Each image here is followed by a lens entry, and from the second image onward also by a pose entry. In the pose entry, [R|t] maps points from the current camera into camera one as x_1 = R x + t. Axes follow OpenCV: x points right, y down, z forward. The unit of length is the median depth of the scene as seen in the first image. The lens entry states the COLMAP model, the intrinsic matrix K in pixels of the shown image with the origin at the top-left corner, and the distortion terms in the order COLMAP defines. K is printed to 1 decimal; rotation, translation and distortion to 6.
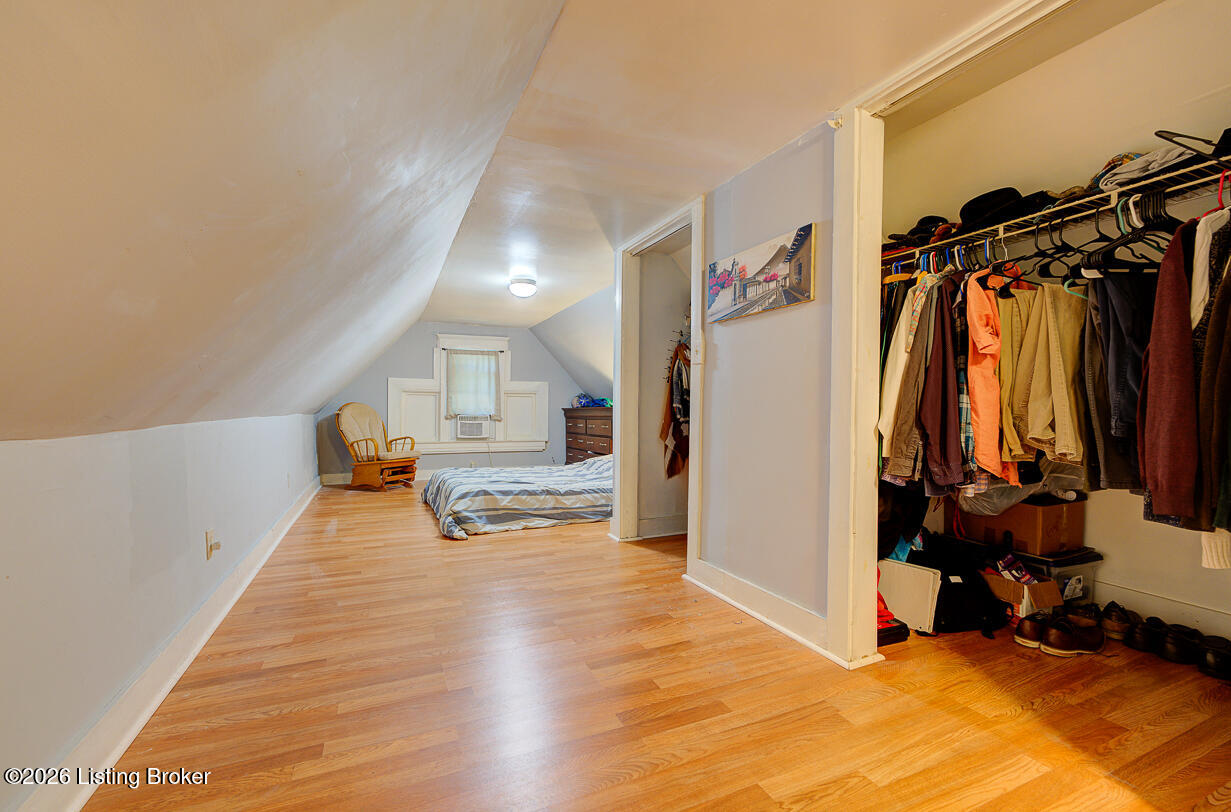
lens RADIAL K [[503.9, 0, 627.2], [0, 503.9, 402.5], [0, 0, 1]] dist [0.003518, -0.000944]
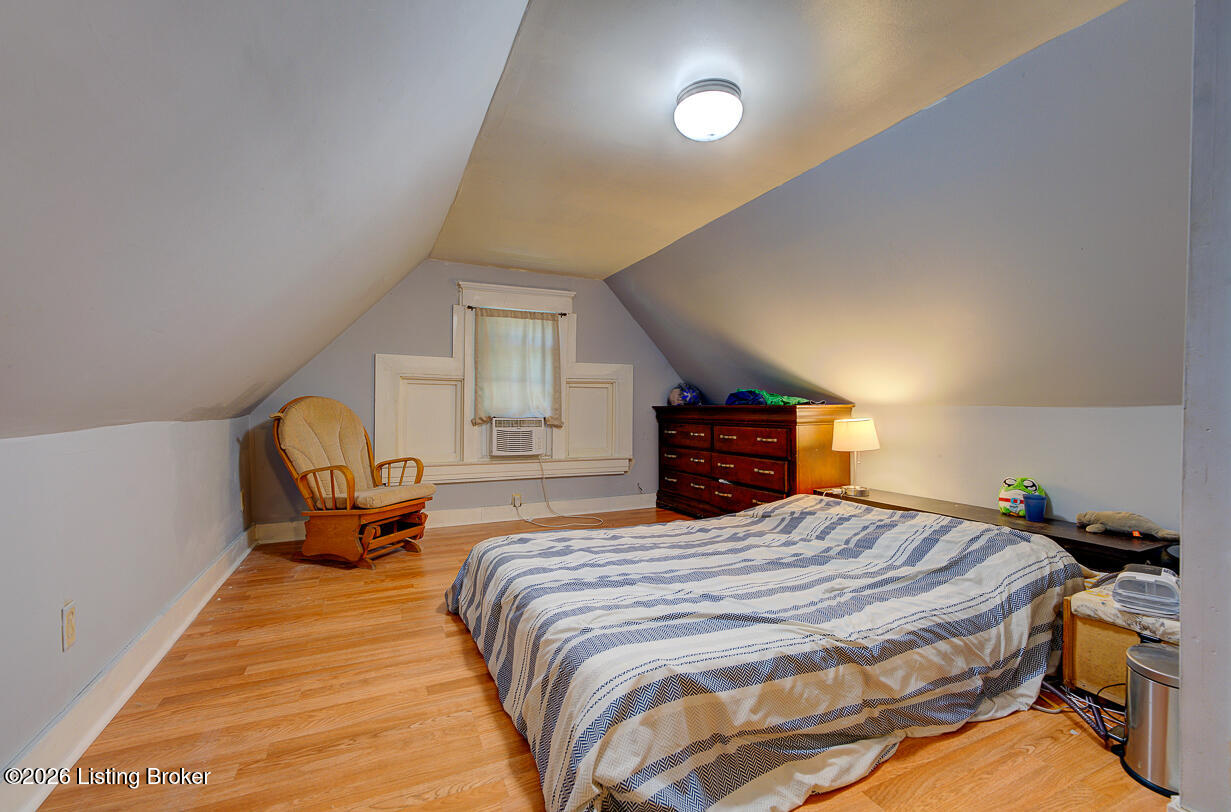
lens RADIAL K [[503.9, 0, 640.0], [0, 503.9, 397.7], [0, 0, 1]] dist [0.003518, -0.000944]
pose [[0.999382, 0.000495, 0.035161, -0.196623], [-0.000444, 0.999999, -0.001466, 0.001536], [-0.035161, 0.001449, 0.999381, 0.423914]]
